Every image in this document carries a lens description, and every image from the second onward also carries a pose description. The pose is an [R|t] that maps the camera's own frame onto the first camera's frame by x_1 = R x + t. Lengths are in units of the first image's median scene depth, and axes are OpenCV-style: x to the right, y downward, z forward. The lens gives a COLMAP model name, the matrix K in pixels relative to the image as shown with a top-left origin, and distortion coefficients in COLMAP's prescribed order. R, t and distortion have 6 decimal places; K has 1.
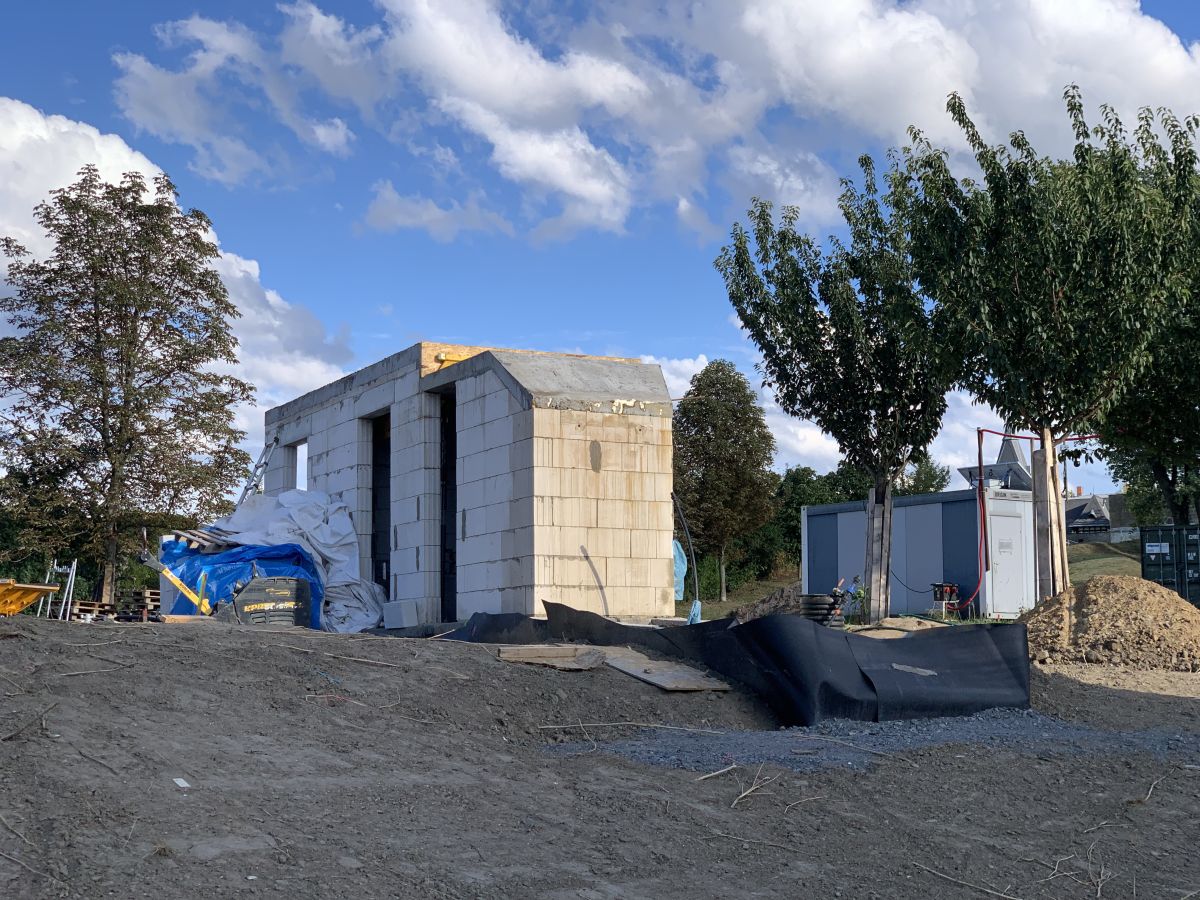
lens RADIAL K [[1772.8, 0, 594.9], [0, 1772.8, 451.1], [0, 0, 1]] dist [0.050394, 0.000000]
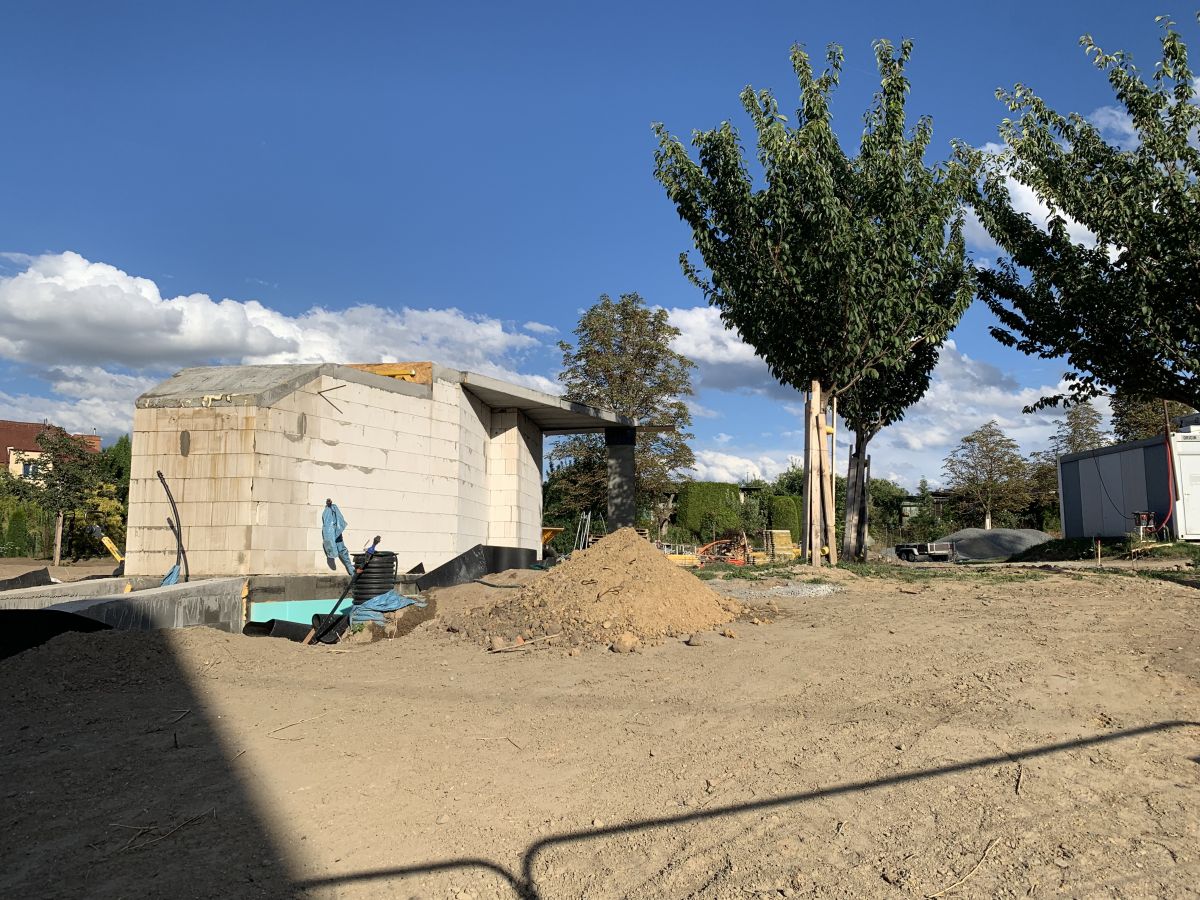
lens RADIAL K [[917.3, 0, 601.0], [0, 917.3, 449.5], [0, 0, 1]] dist [0.010963, -0.001241]
pose [[0.838233, -0.066622, -0.541227, 0.577837], [0.069107, 0.997485, -0.015754, 0.036411], [0.540915, -0.024197, 0.840729, 0.620277]]
